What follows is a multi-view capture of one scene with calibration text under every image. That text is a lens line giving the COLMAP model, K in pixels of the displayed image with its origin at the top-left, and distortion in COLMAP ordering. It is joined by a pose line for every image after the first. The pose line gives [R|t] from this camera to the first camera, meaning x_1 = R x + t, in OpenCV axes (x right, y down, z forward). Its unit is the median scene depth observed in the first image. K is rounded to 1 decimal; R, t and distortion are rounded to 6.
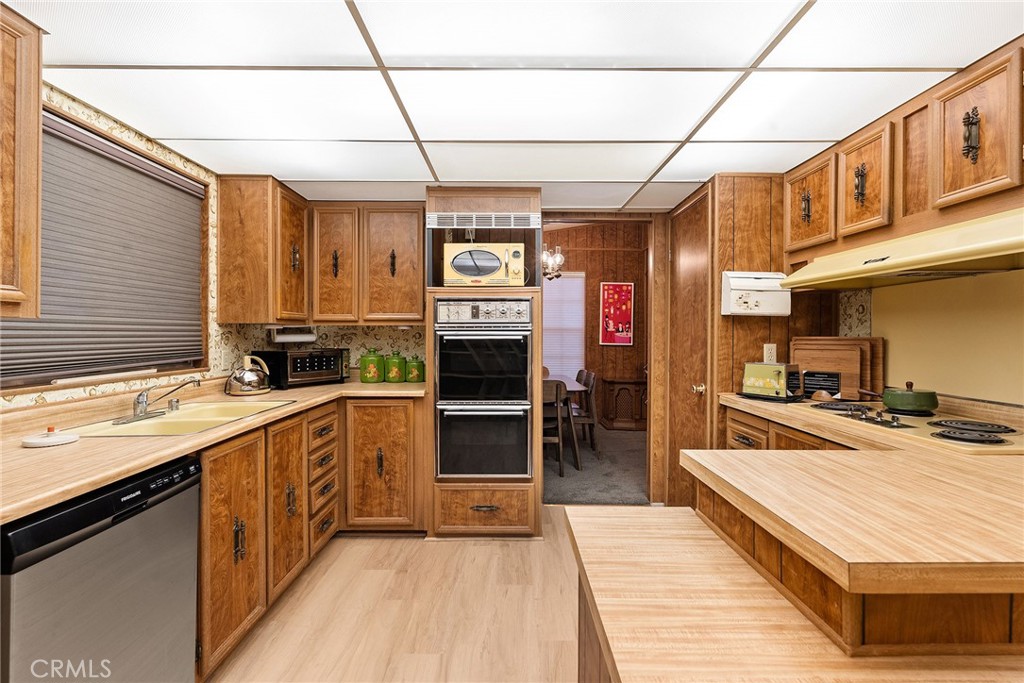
lens RADIAL K [[490.2, 0, 509.8], [0, 490.2, 334.5], [0, 0, 1]] dist [-0.005409, 0.001093]
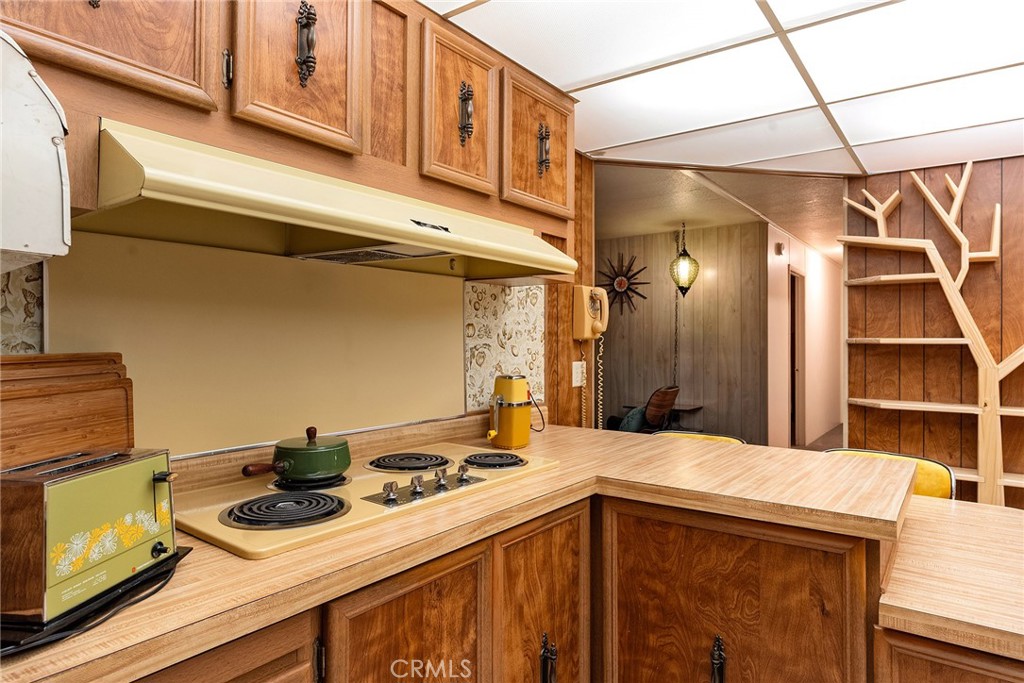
lens RADIAL K [[601.8, 0, 512.1], [0, 601.8, 333.2], [0, 0, 1]] dist [-0.003000, 0.001406]
pose [[-0.799616, 0.003036, 0.600504, 0.170503], [-0.002428, 0.999963, -0.008289, -0.008343], [-0.600507, -0.008086, -0.799579, 1.233759]]
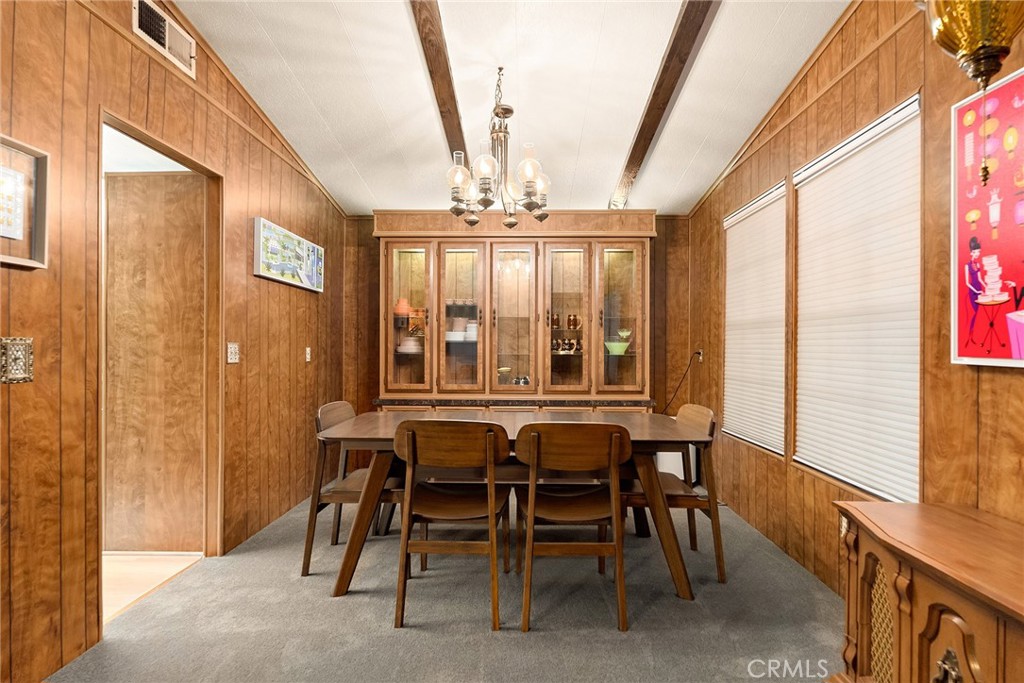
lens RADIAL K [[514.5, 0, 516.2], [0, 514.5, 346.3], [0, 0, 1]] dist [-0.000898, 0.000068]
pose [[-0.010083, -0.006588, -0.999927, 1.306936], [-0.007536, 0.999950, -0.006512, 0.045195], [0.999921, 0.007470, -0.010132, 2.334590]]
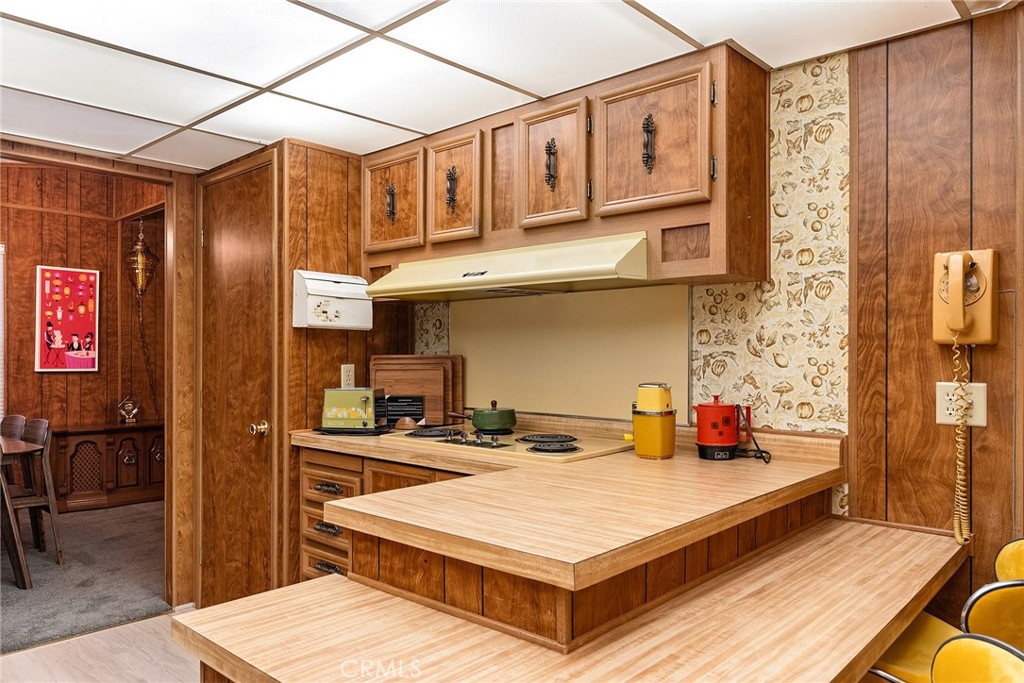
lens RADIAL K [[714.0, 0, 512.5], [0, 714.0, 351.8], [0, 0, 1]] dist [0.000024, -0.001360]
pose [[0.676393, -0.005501, 0.736521, -0.176461], [0.006274, 0.999979, 0.001707, -0.002095], [-0.736514, 0.003467, 0.676413, 0.008631]]
